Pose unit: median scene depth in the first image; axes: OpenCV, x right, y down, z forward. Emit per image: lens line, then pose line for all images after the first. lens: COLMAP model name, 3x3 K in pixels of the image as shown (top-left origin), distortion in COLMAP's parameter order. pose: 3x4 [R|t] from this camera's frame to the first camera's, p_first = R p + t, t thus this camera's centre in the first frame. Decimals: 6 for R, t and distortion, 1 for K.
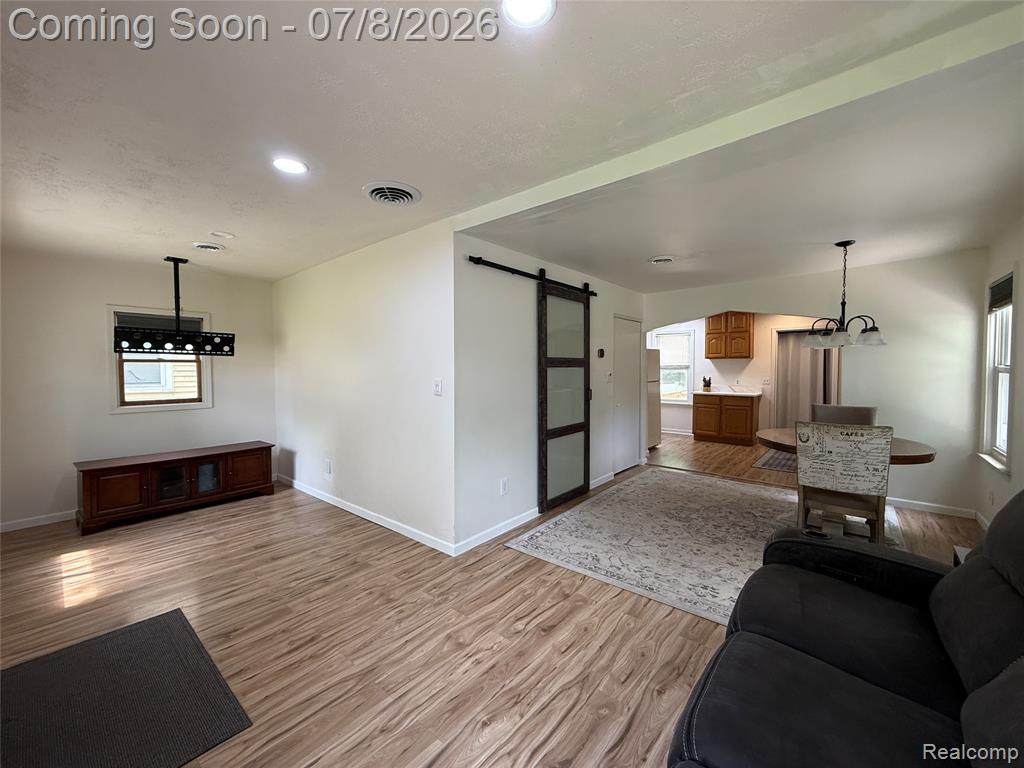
lens RADIAL K [[407.0, 0, 510.1], [0, 407.0, 383.0], [0, 0, 1]] dist [-0.001089, 0.000034]
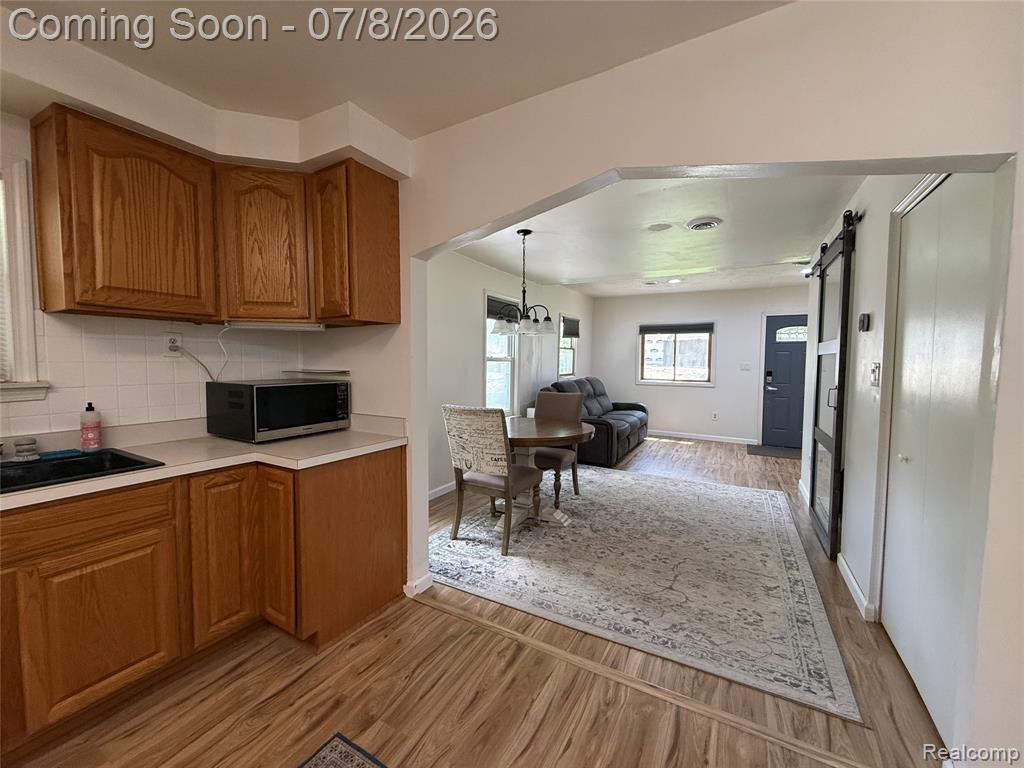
lens RADIAL K [[407.0, 0, 511.0], [0, 407.0, 382.1], [0, 0, 1]] dist [-0.001089, 0.000034]
pose [[-0.983004, 0.008554, -0.183386, 0.980088], [-0.008020, 0.995959, 0.089447, -0.057809], [0.183411, 0.089397, -0.978963, 1.893573]]
